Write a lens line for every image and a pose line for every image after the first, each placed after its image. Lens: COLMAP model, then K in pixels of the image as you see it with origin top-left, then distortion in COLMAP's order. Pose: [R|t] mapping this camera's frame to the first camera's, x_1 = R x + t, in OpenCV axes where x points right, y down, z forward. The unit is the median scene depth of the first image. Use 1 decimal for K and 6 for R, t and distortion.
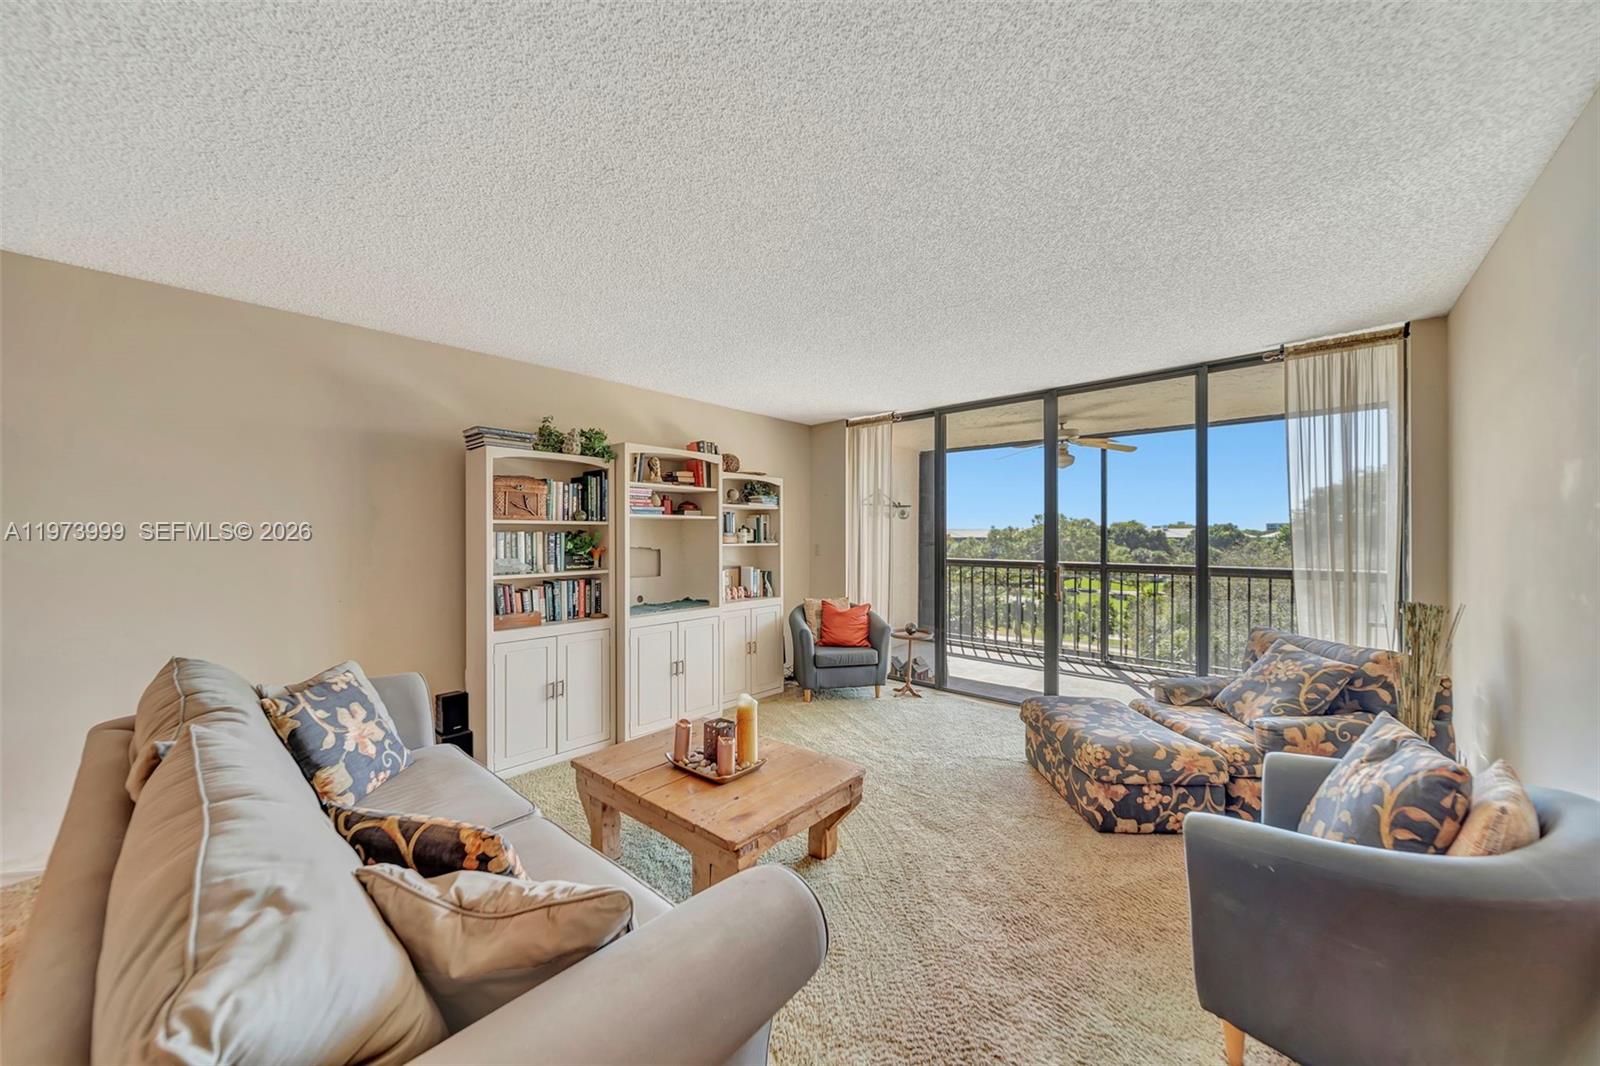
lens RADIAL K [[562.7, 0, 792.2], [0, 562.7, 535.0], [0, 0, 1]] dist [-0.001423, -0.000510]
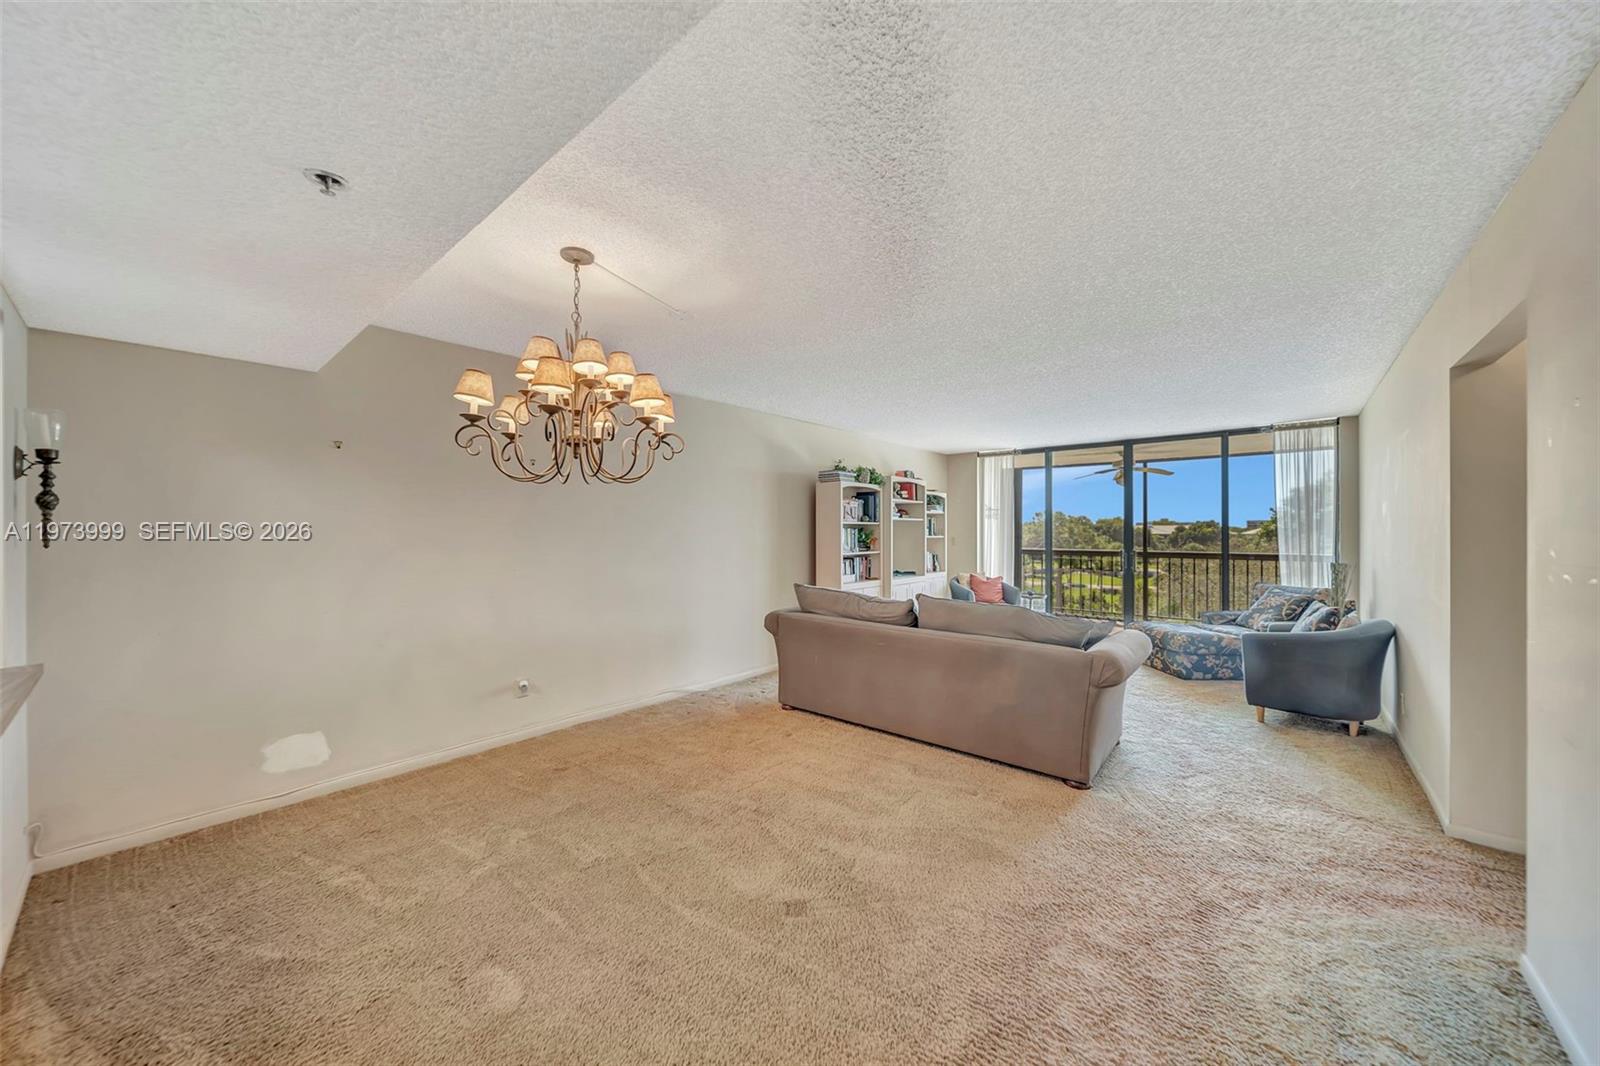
lens RADIAL K [[563.6, 0, 794.5], [0, 563.6, 528.5], [0, 0, 1]] dist [0.000519, 0.000048]
pose [[0.999687, 0.001716, 0.024949, -0.624022], [-0.001601, 0.999988, -0.004644, 0.003001], [-0.024957, 0.004602, 0.999678, -0.681086]]
